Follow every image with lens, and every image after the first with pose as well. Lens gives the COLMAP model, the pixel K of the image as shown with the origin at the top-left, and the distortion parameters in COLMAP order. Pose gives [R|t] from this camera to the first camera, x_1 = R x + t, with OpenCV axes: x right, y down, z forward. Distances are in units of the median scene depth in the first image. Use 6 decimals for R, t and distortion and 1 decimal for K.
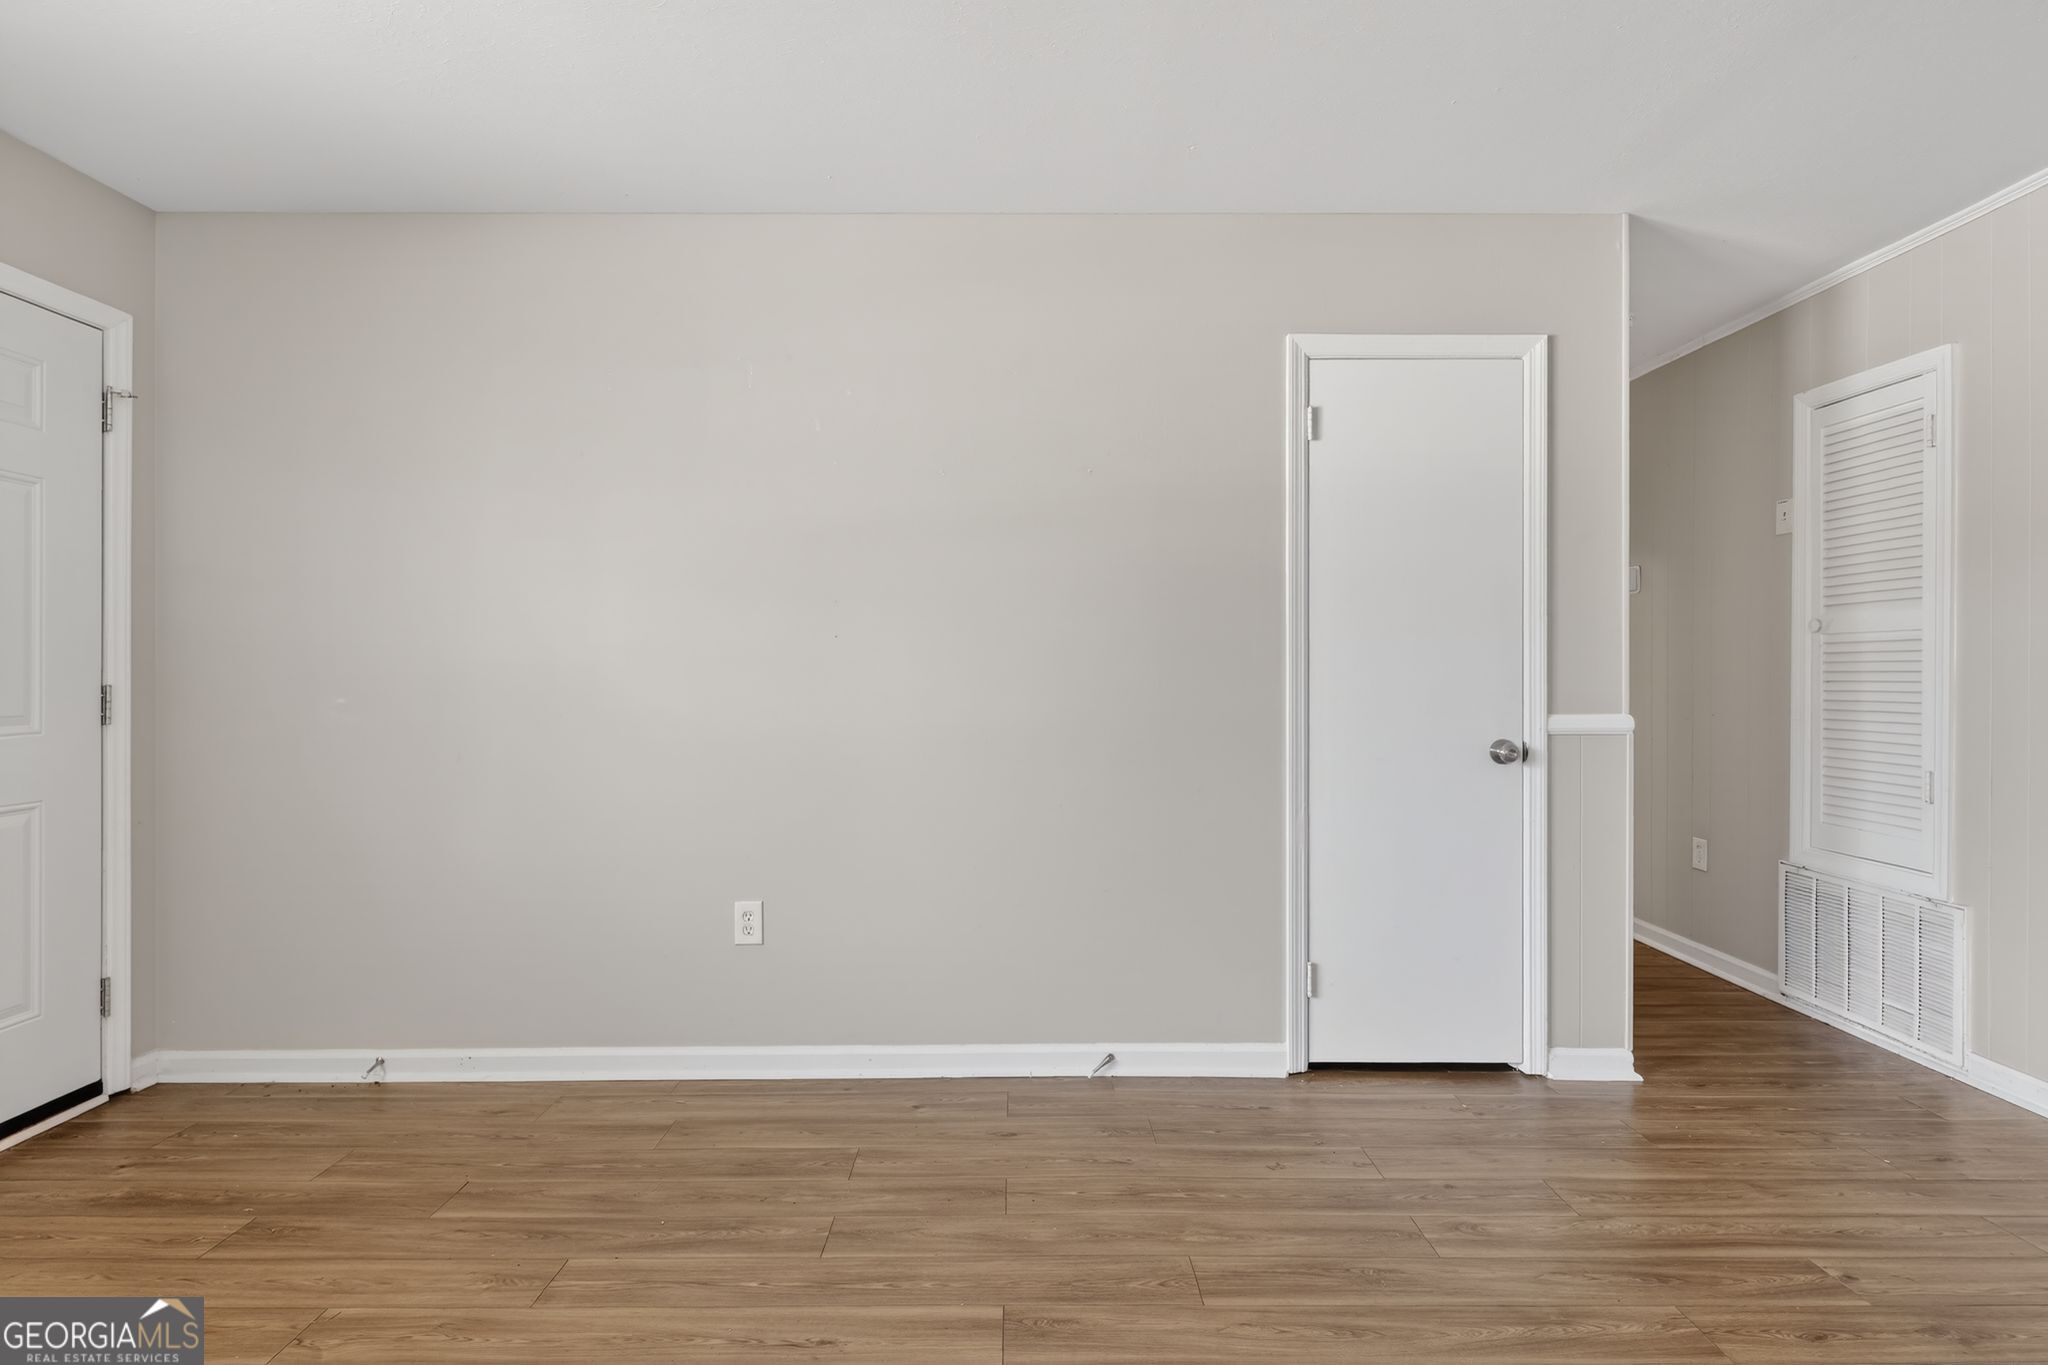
lens RADIAL K [[997.9, 0, 1021.5], [0, 997.9, 667.8], [0, 0, 1]] dist [0.013503, -0.006815]
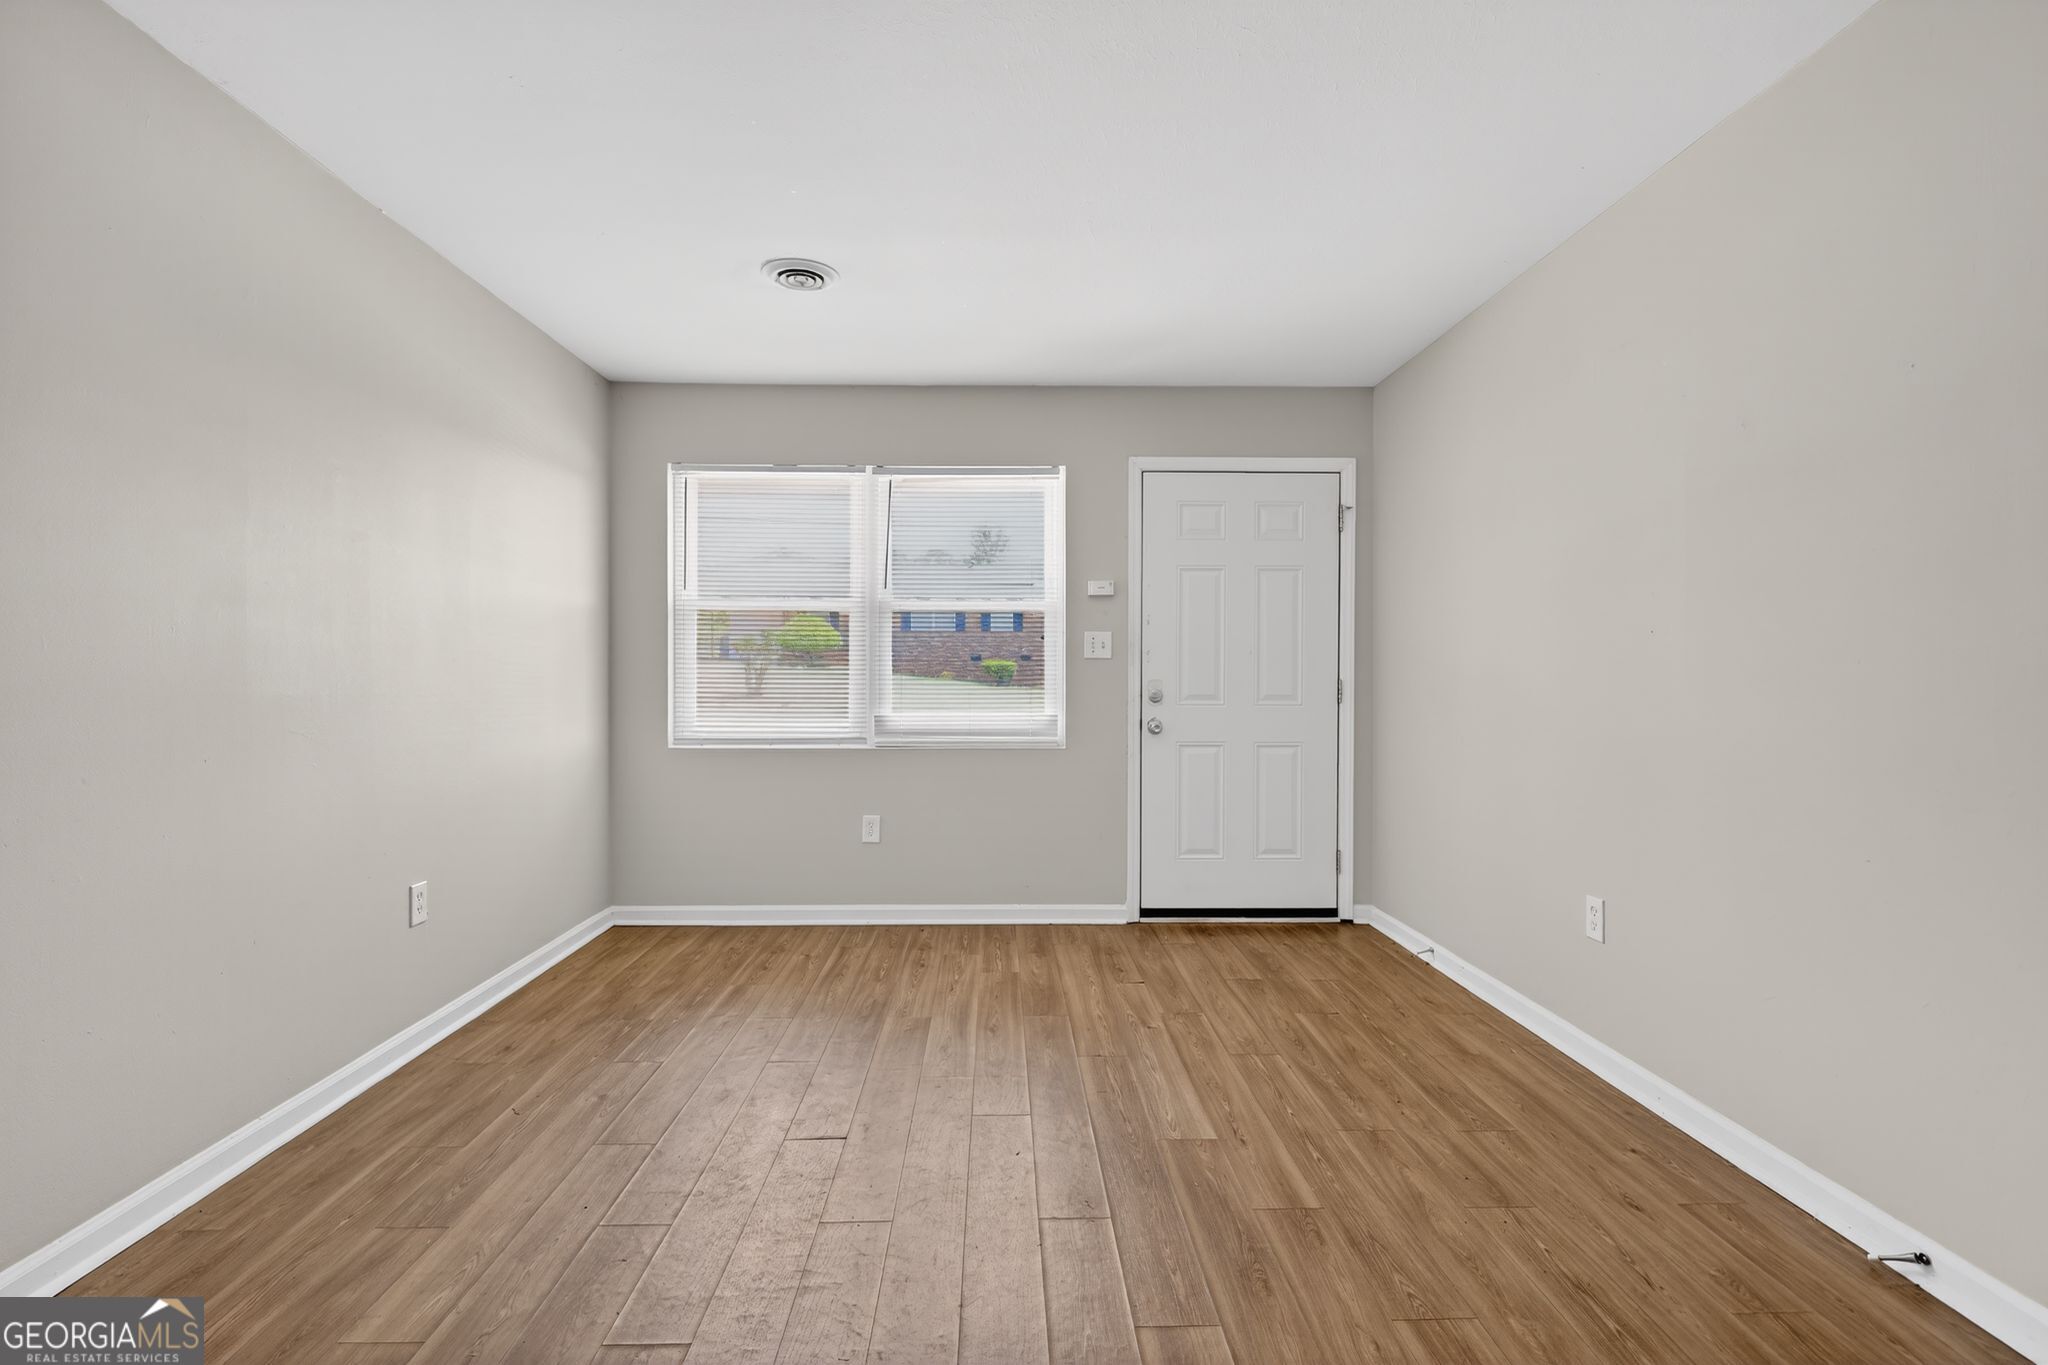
lens RADIAL K [[997.9, 0, 1031.0], [0, 997.9, 670.6], [0, 0, 1]] dist [0.013503, -0.006815]
pose [[0.028460, -0.004068, -0.999587, 0.837865], [0.001130, 0.999991, -0.004038, 0.008540], [0.999594, -0.001015, 0.028464, 0.457274]]
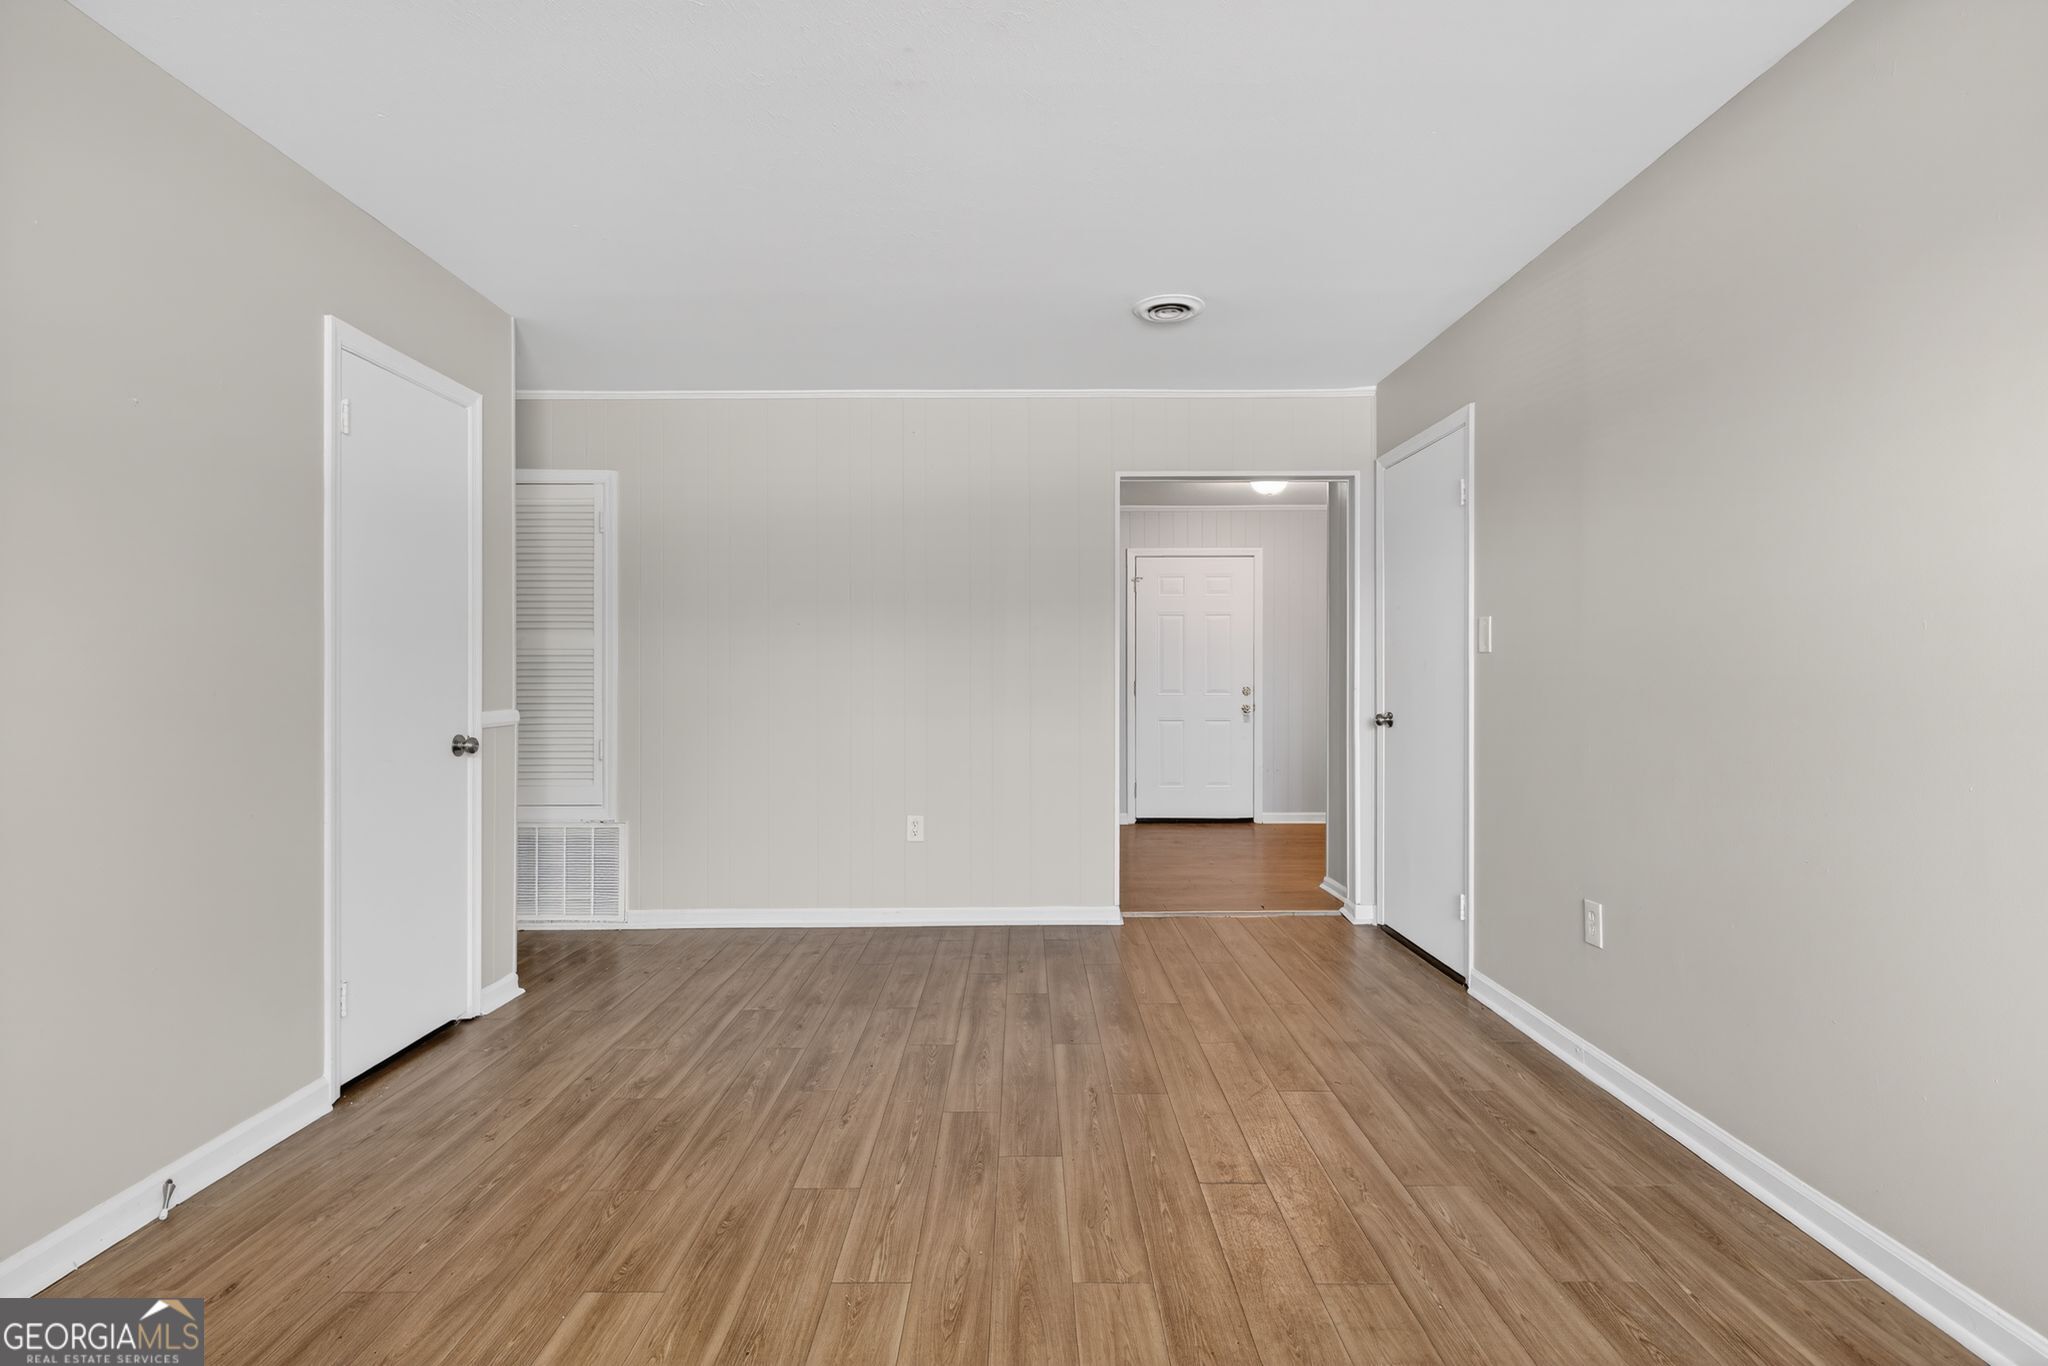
lens RADIAL K [[997.9, 0, 1009.8], [0, 997.9, 675.5], [0, 0, 1]] dist [0.013503, -0.006815]
pose [[0.017524, 0.001183, 0.999846, -0.756817], [0.001728, 0.999998, -0.001213, 0.006810], [-0.999845, 0.001749, 0.017522, 0.399107]]
